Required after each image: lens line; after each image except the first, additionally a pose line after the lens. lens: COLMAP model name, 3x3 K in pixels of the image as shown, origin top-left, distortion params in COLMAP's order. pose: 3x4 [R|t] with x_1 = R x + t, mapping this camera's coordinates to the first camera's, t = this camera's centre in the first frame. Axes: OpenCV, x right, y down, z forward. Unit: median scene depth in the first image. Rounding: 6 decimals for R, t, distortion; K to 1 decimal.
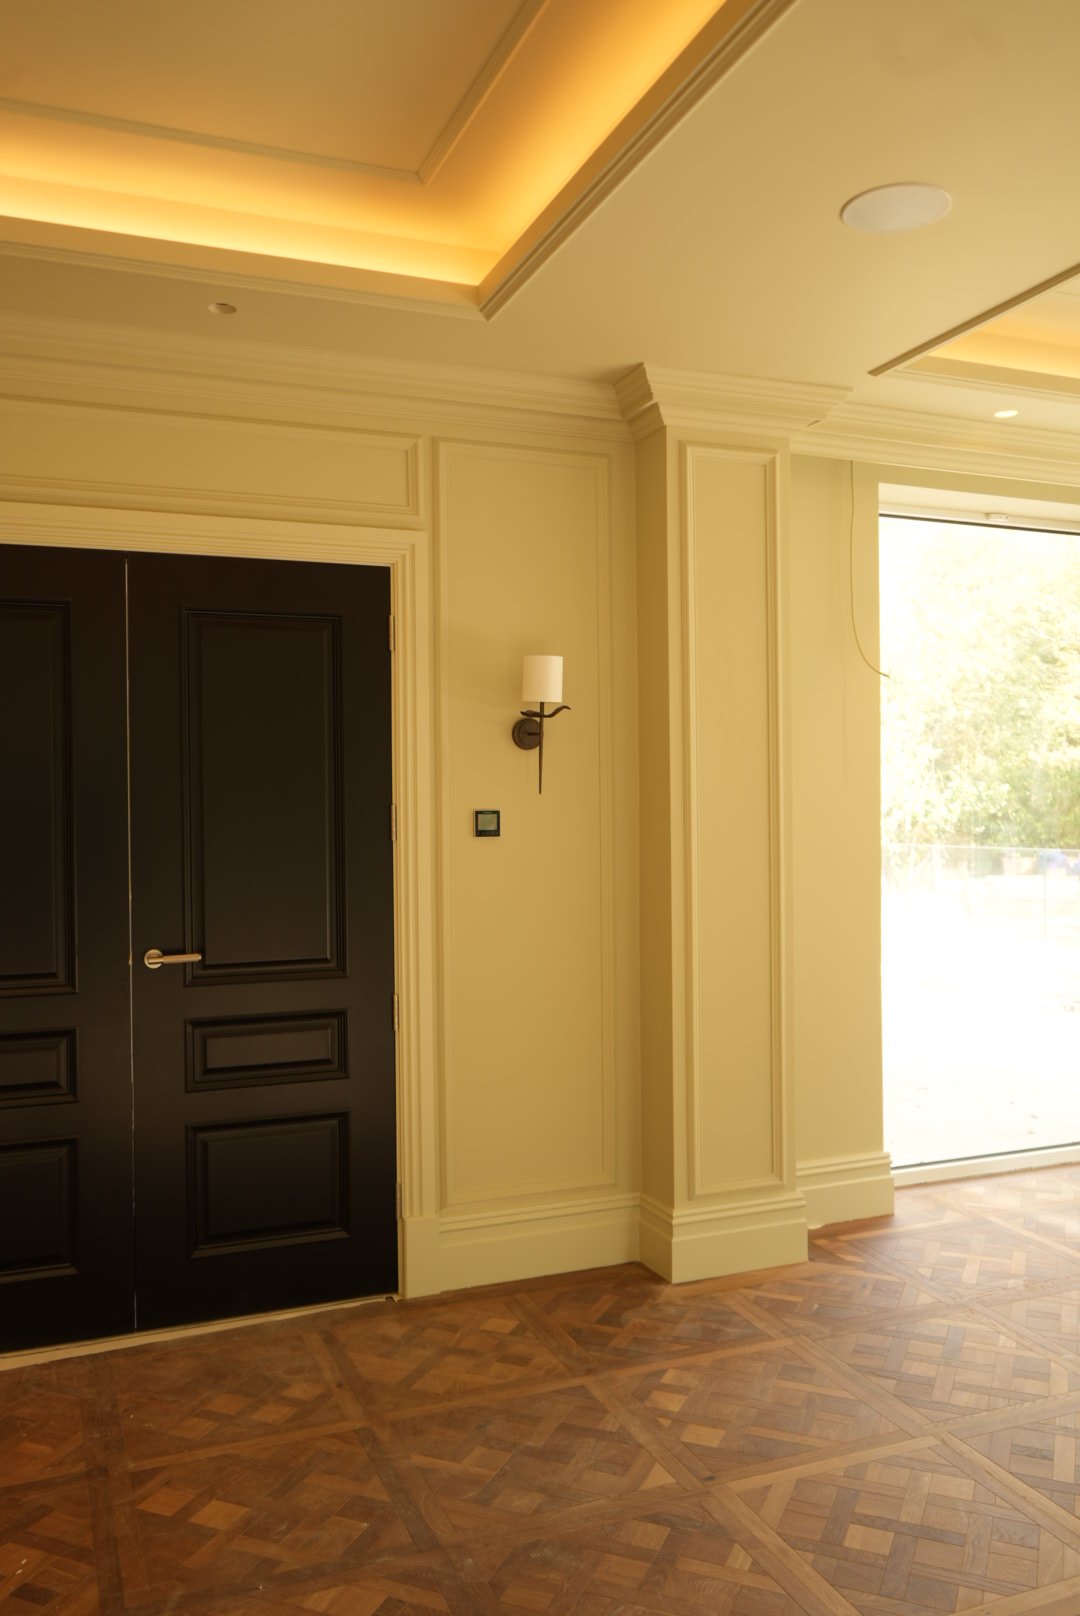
lens RADIAL K [[1294.1, 0, 532.5], [0, 1294.1, 797.2], [0, 0, 1]] dist [-0.008135, -0.003595]
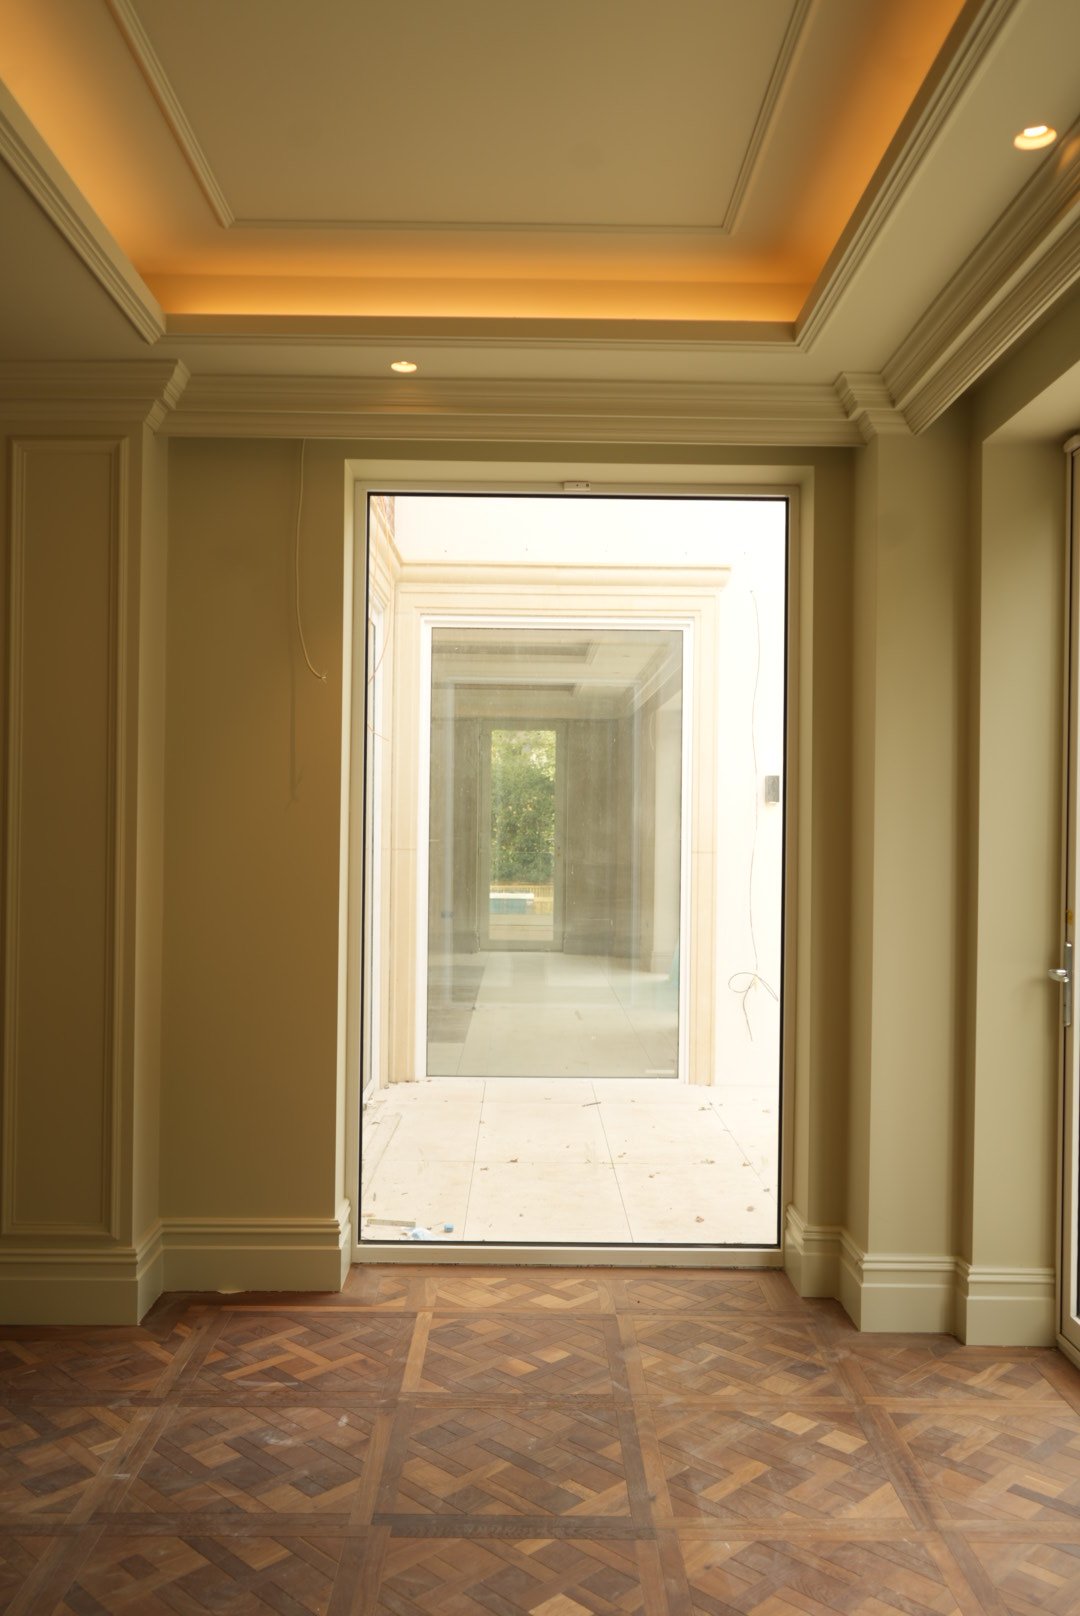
lens RADIAL K [[1294.1, 0, 536.8], [0, 1294.1, 820.4], [0, 0, 1]] dist [-0.008135, -0.003595]
pose [[0.928276, 0.021029, -0.371297, 0.730101], [-0.015799, 0.999729, 0.017122, -0.016125], [0.371557, -0.010028, 0.928356, 0.235768]]
